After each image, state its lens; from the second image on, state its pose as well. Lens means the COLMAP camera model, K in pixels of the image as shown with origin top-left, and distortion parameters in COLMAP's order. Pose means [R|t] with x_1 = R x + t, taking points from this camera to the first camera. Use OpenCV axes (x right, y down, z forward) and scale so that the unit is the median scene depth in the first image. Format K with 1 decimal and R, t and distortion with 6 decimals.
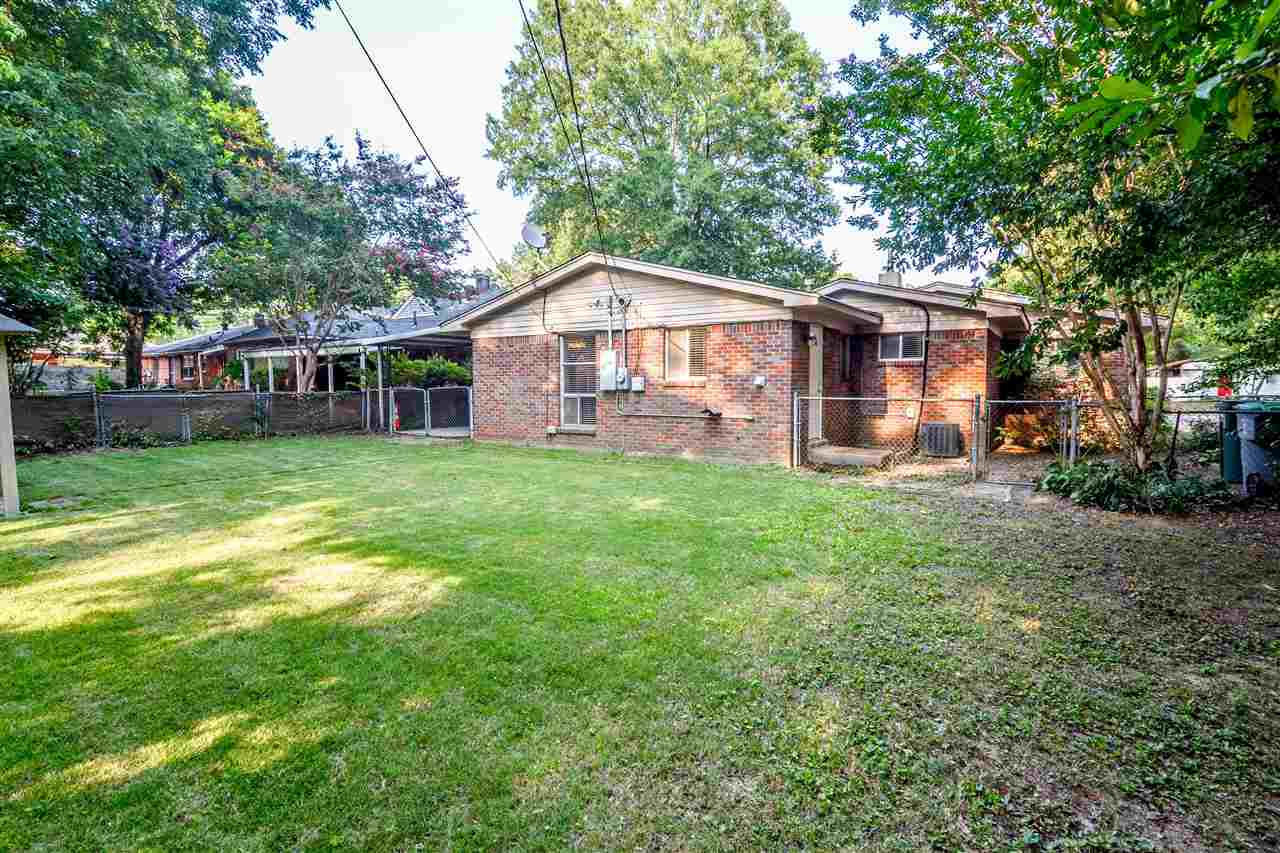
lens RADIAL K [[632.8, 0, 634.5], [0, 632.8, 422.7], [0, 0, 1]] dist [-0.034471, 0.011788]
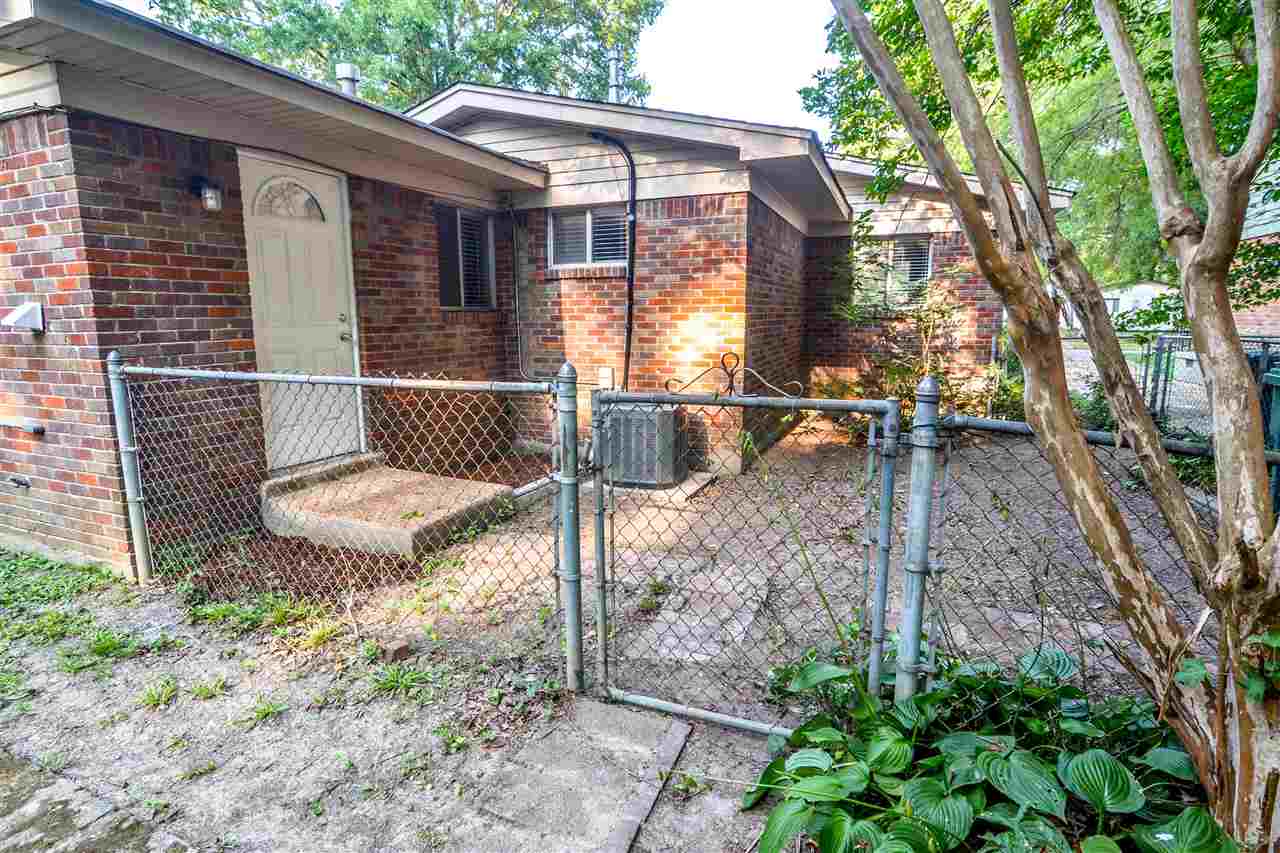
lens RADIAL K [[632.8, 0, 634.5], [0, 632.8, 422.7], [0, 0, 1]] dist [-0.034471, 0.011788]
pose [[0.980335, -0.037601, 0.193724, 0.372523], [0.016267, 0.993736, 0.110562, -0.035384], [-0.196668, -0.105237, 0.974806, 0.533092]]
